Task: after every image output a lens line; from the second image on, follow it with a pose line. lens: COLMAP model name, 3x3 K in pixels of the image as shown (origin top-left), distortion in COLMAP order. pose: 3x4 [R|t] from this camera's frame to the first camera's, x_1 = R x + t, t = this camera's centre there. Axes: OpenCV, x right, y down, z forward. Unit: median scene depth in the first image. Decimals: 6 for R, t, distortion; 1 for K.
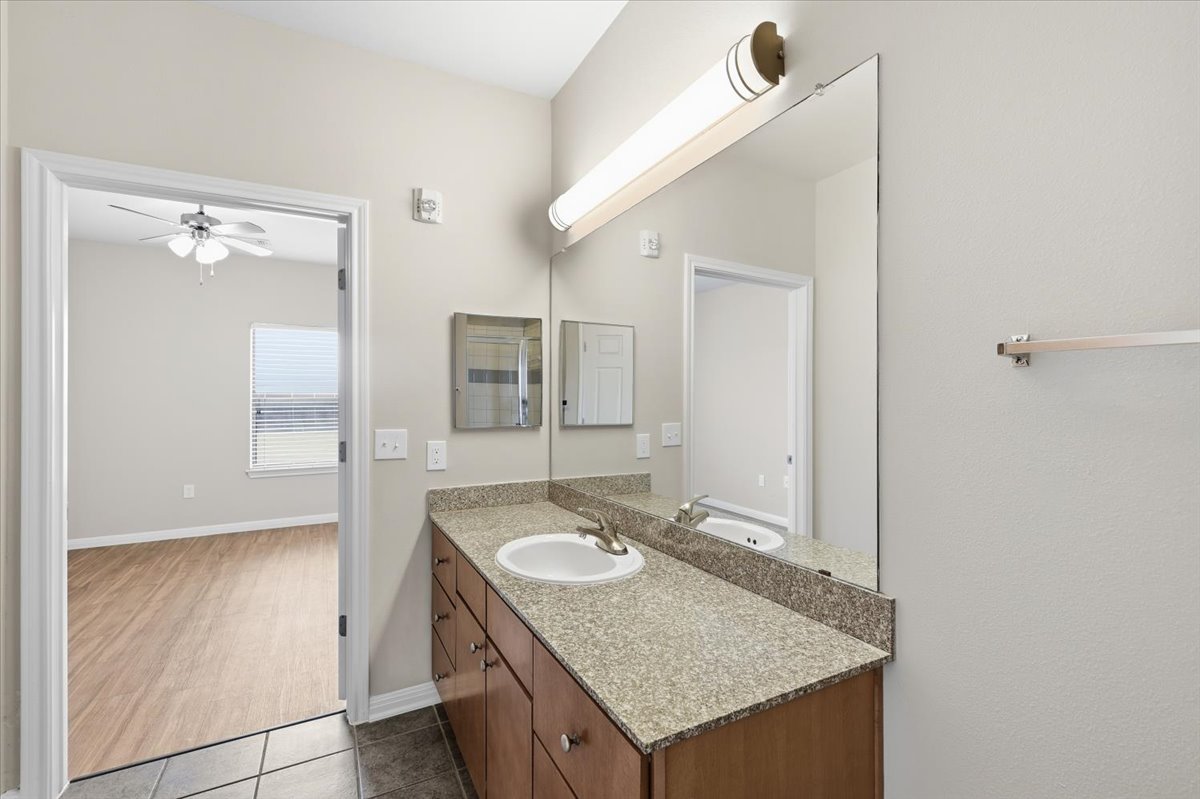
lens RADIAL K [[527.1, 0, 600.0], [0, 527.1, 399.5], [0, 0, 1]] dist [0.001014, 0.000156]
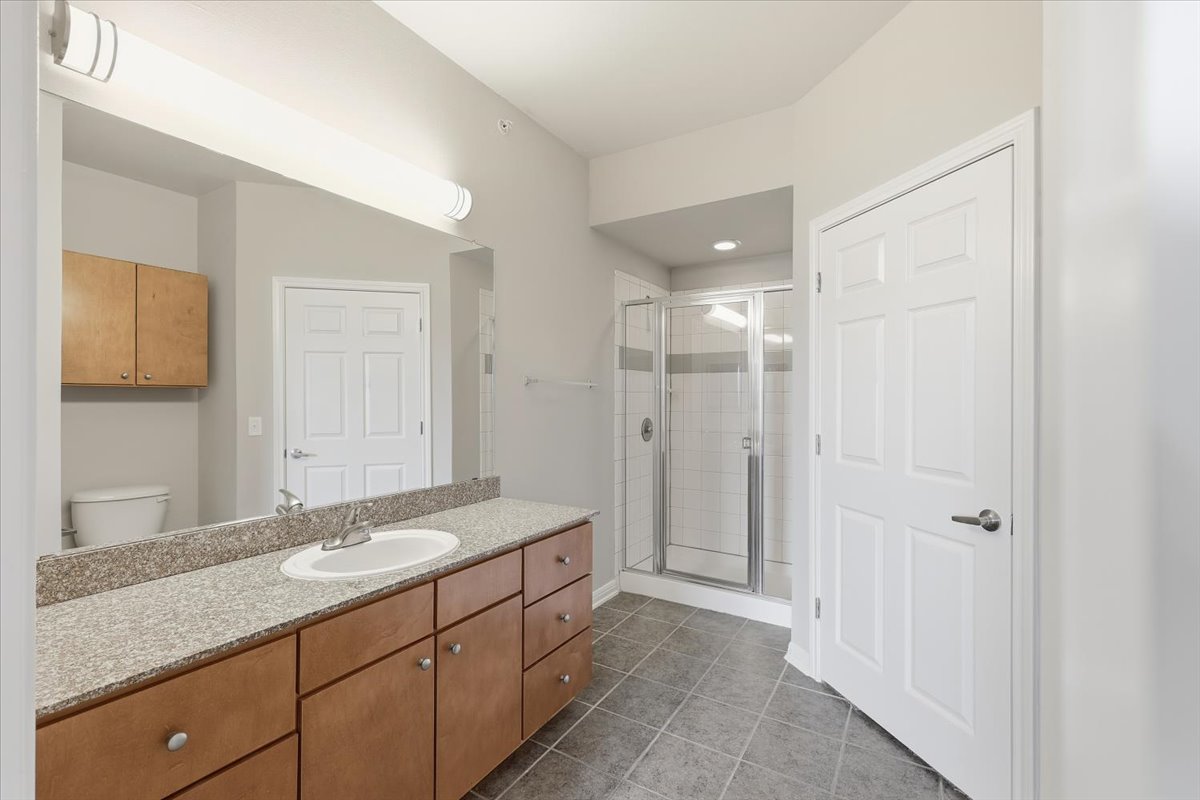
lens RADIAL K [[527.1, 0, 600.0], [0, 527.1, 400.0], [0, 0, 1]] dist [0.001014, 0.000156]
pose [[-0.514707, -0.006529, 0.857341, -1.068234], [-0.005932, 0.999974, 0.004053, 0.001861], [-0.857346, -0.003000, -0.514733, 1.087877]]
